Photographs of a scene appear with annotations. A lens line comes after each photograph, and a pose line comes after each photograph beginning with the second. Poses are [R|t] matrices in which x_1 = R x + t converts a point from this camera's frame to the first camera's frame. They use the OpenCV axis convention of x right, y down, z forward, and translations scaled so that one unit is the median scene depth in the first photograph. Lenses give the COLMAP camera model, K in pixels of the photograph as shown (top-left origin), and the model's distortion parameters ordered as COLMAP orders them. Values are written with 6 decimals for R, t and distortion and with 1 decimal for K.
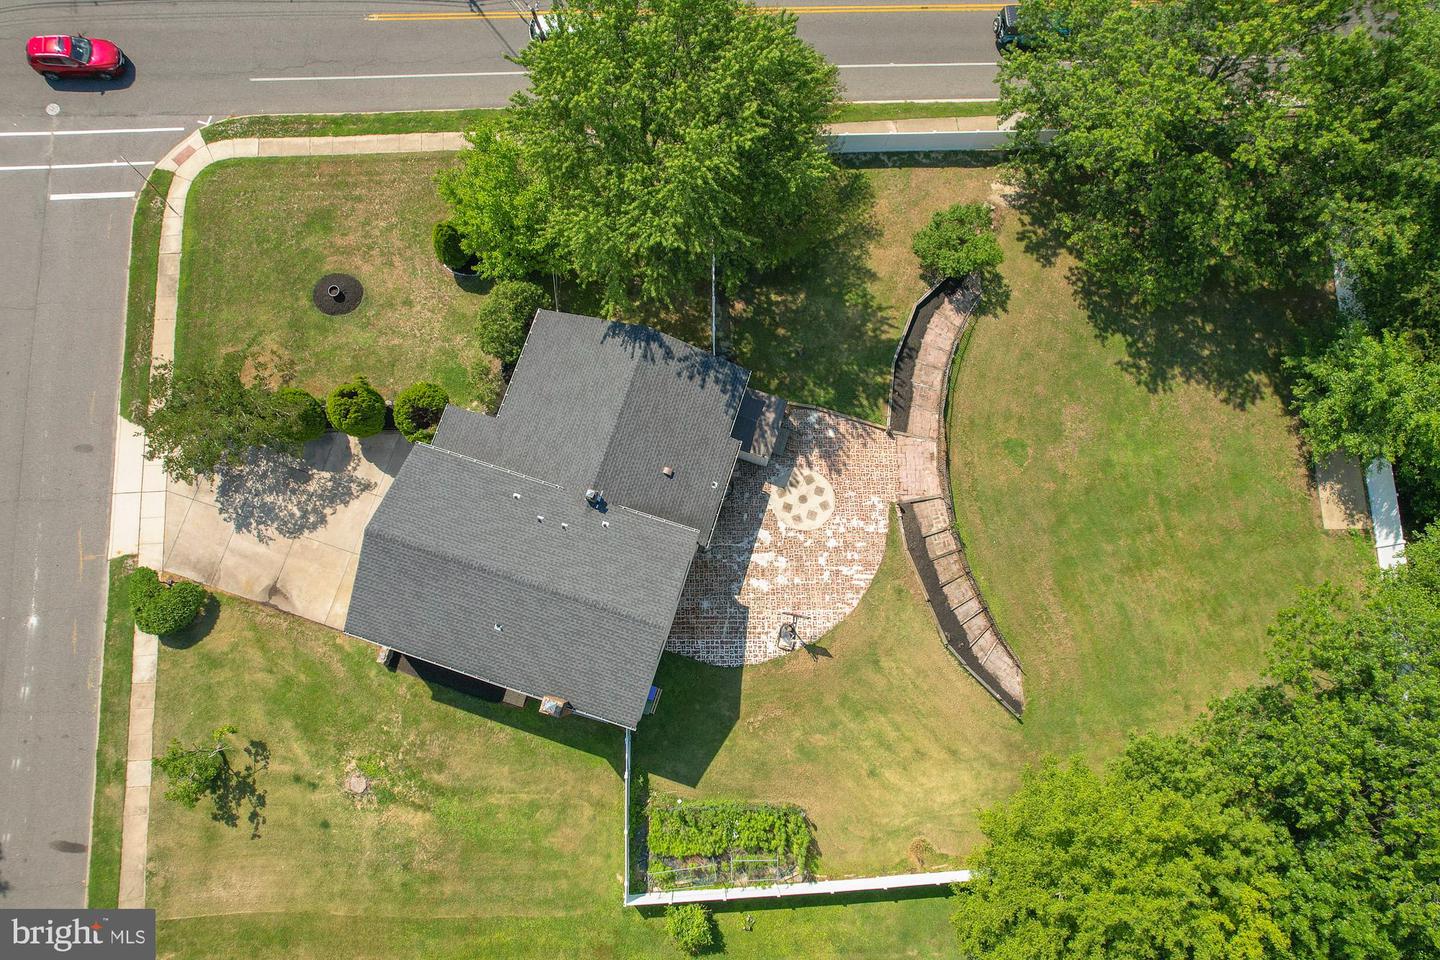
lens RADIAL K [[914.6, 0, 719.0], [0, 914.6, 494.0], [0, 0, 1]] dist [-0.075586, 0.065731]
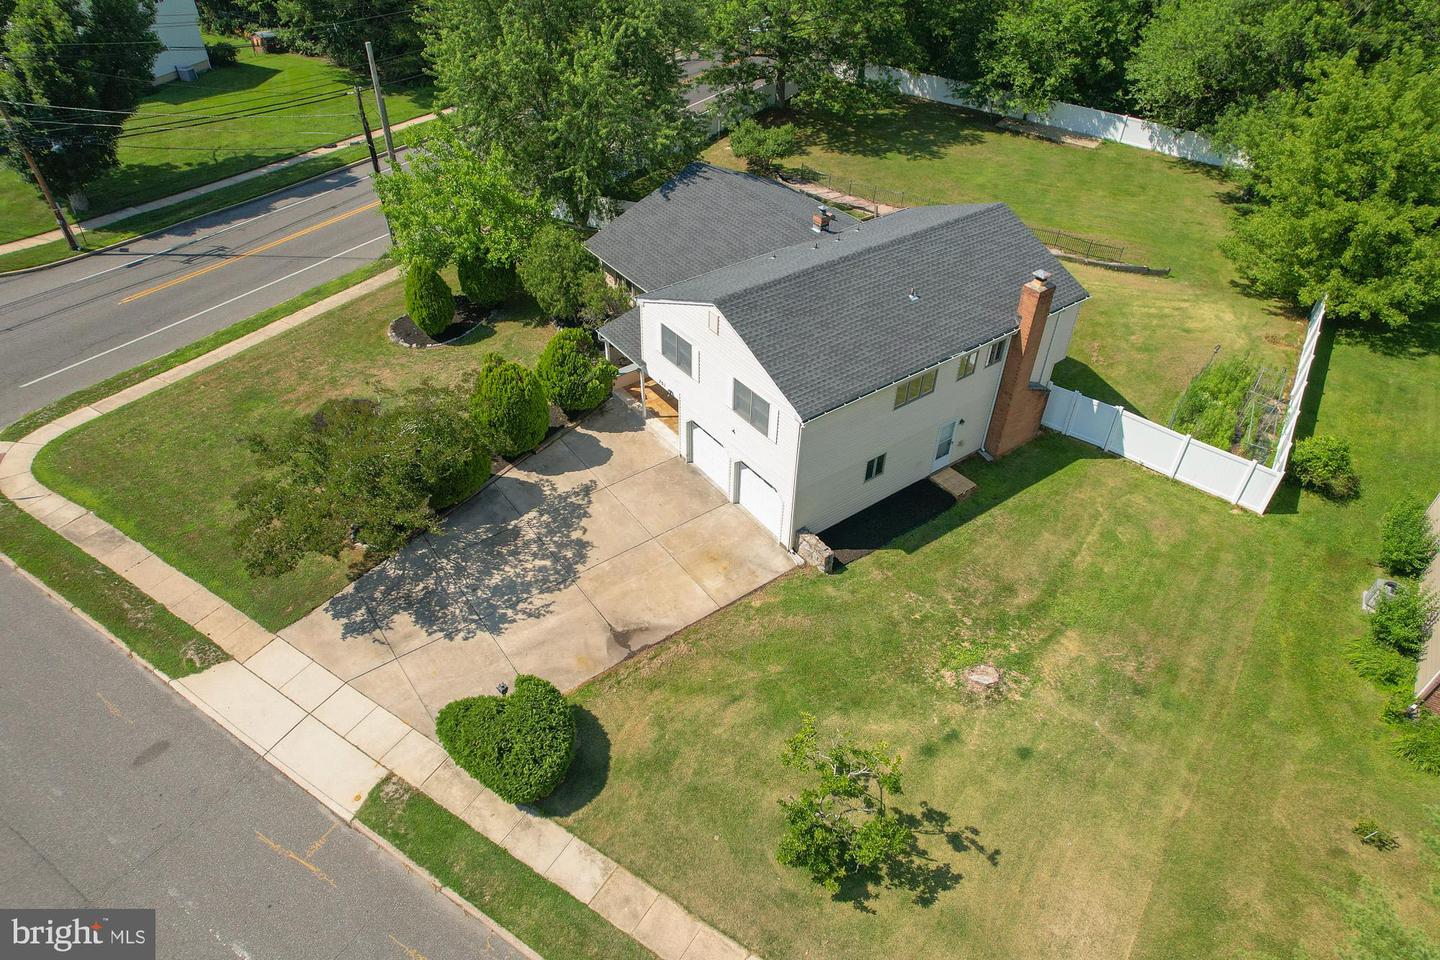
lens RADIAL K [[914.6, 0, 719.0], [0, 914.6, 494.0], [0, 0, 1]] dist [-0.075586, 0.065731]
pose [[0.587496, -0.531884, 0.609875, -0.756919], [0.793290, 0.527374, -0.304249, 0.284918], [-0.159807, 0.662553, 0.731768, 0.481478]]
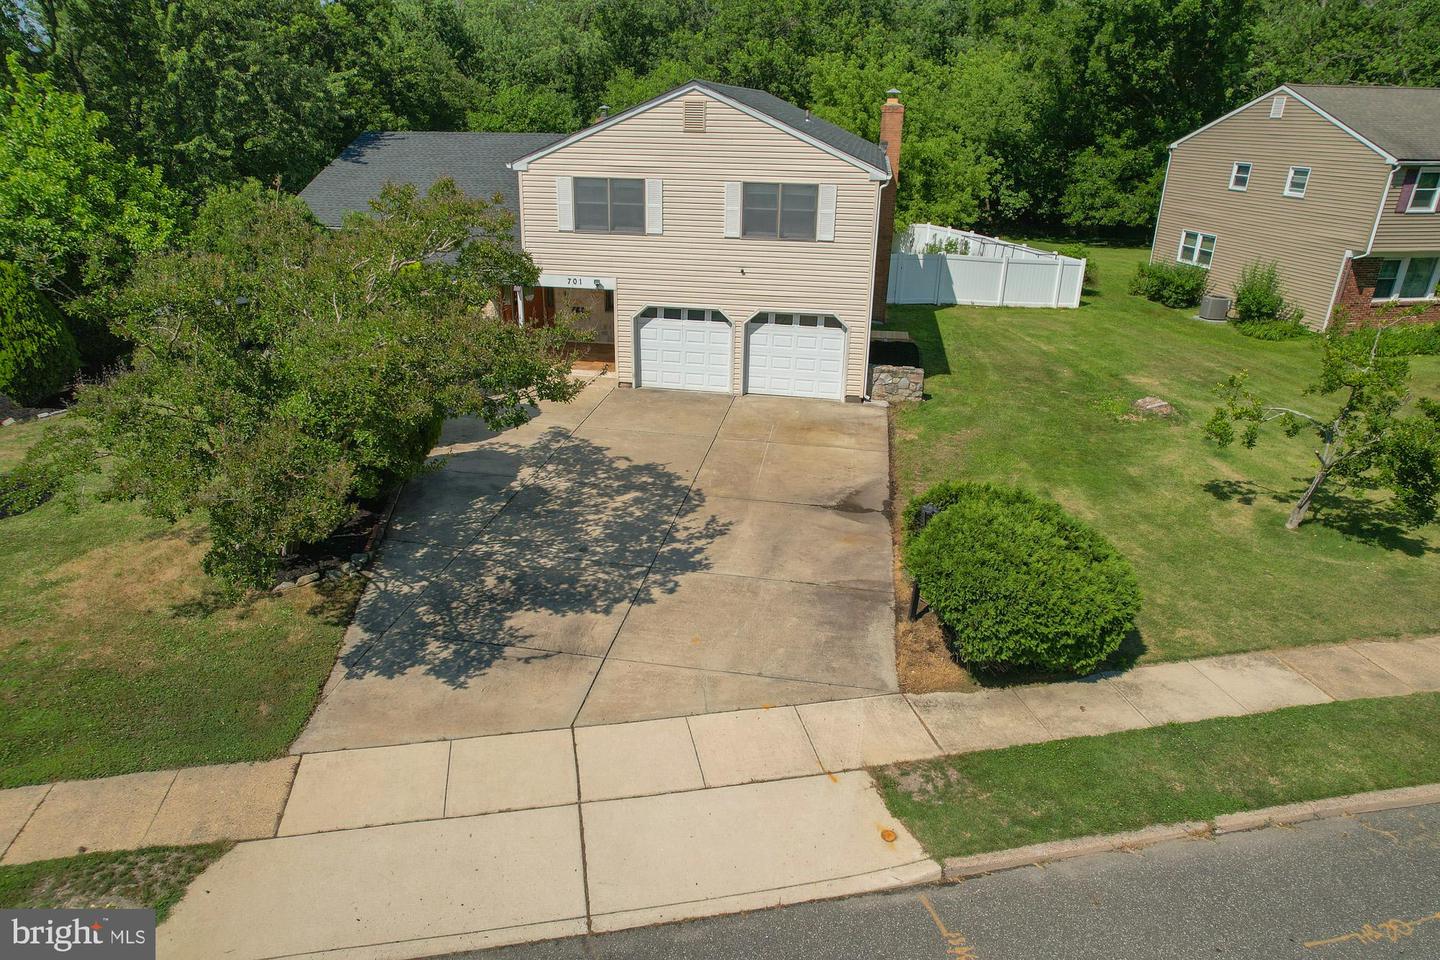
lens RADIAL K [[914.6, 0, 719.0], [0, 914.6, 494.0], [0, 0, 1]] dist [-0.075586, 0.065731]
pose [[-0.147881, -0.407179, 0.901297, -0.804830], [0.966930, 0.131947, 0.218259, -0.025782], [-0.207794, 0.903767, 0.374201, 0.851128]]
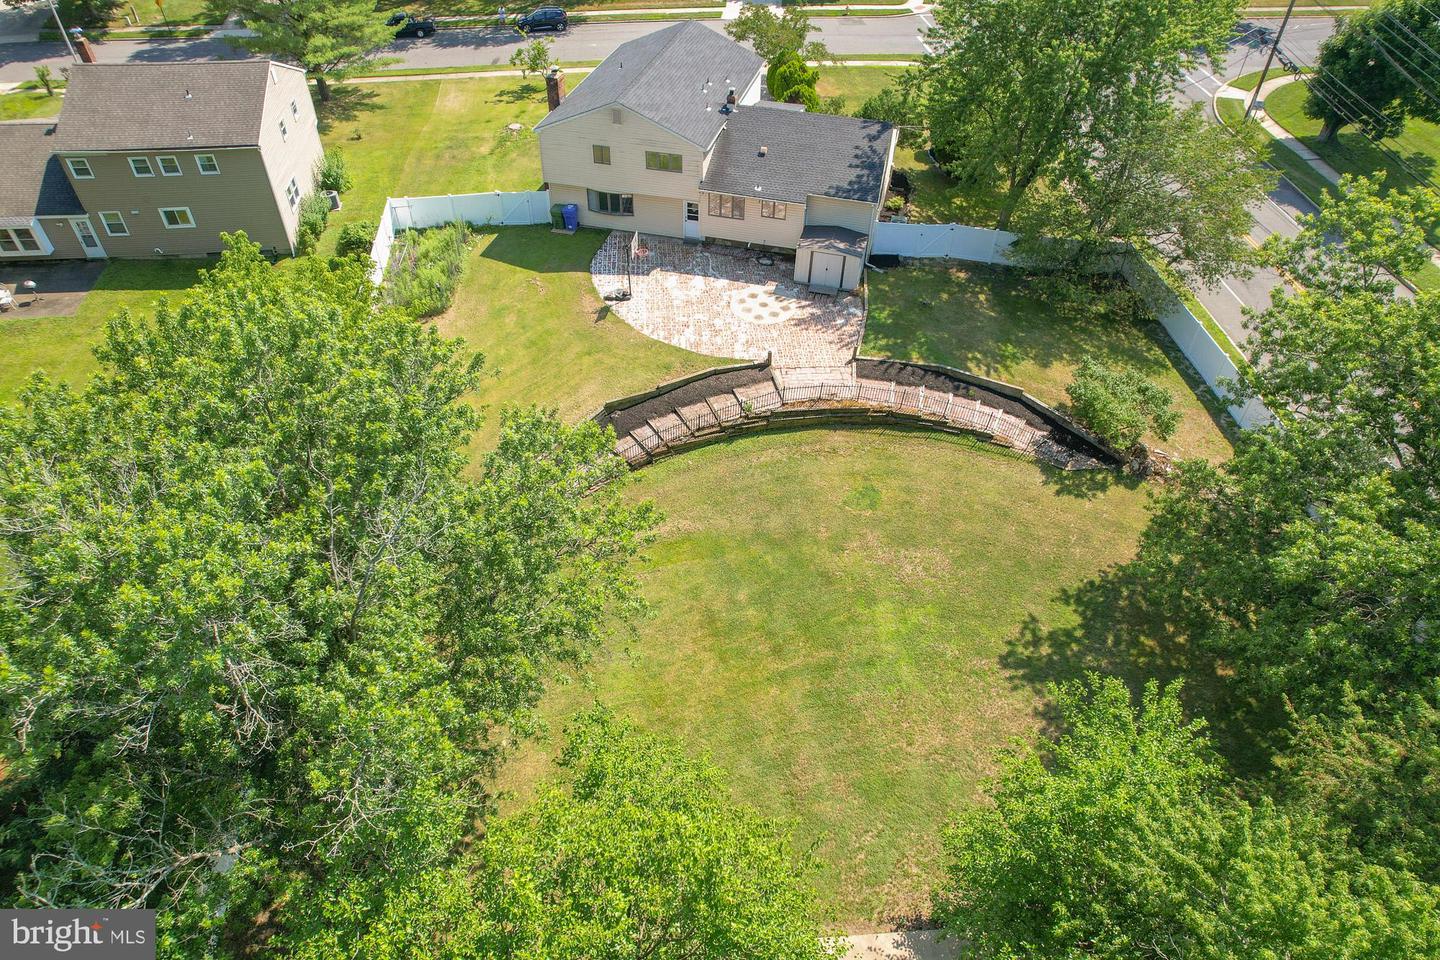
lens RADIAL K [[914.6, 0, 719.0], [0, 914.6, 494.0], [0, 0, 1]] dist [-0.075586, 0.065731]
pose [[0.060674, 0.683836, -0.727108, 0.910872], [-0.982589, 0.169076, 0.077021, 0.011382], [0.175607, 0.709775, 0.682189, 0.495281]]
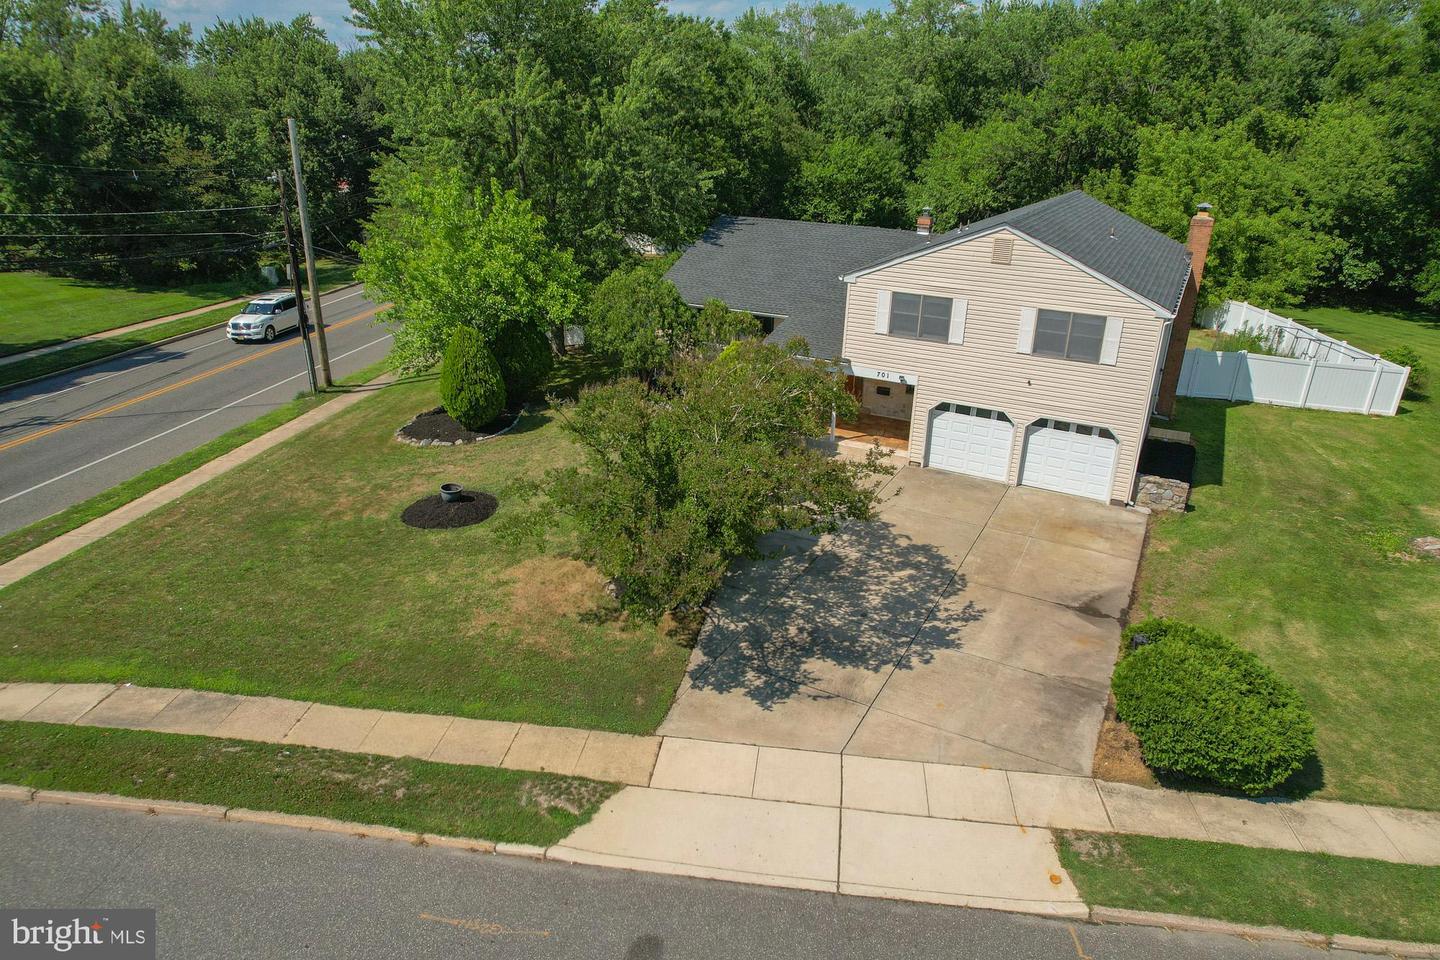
lens RADIAL K [[914.6, 0, 719.0], [0, 914.6, 494.0], [0, 0, 1]] dist [-0.075586, 0.065731]
pose [[0.180616, -0.400010, 0.898538, -0.881473], [0.962635, 0.259308, -0.078062, -0.045128], [-0.201773, 0.879063, 0.431899, 0.782903]]
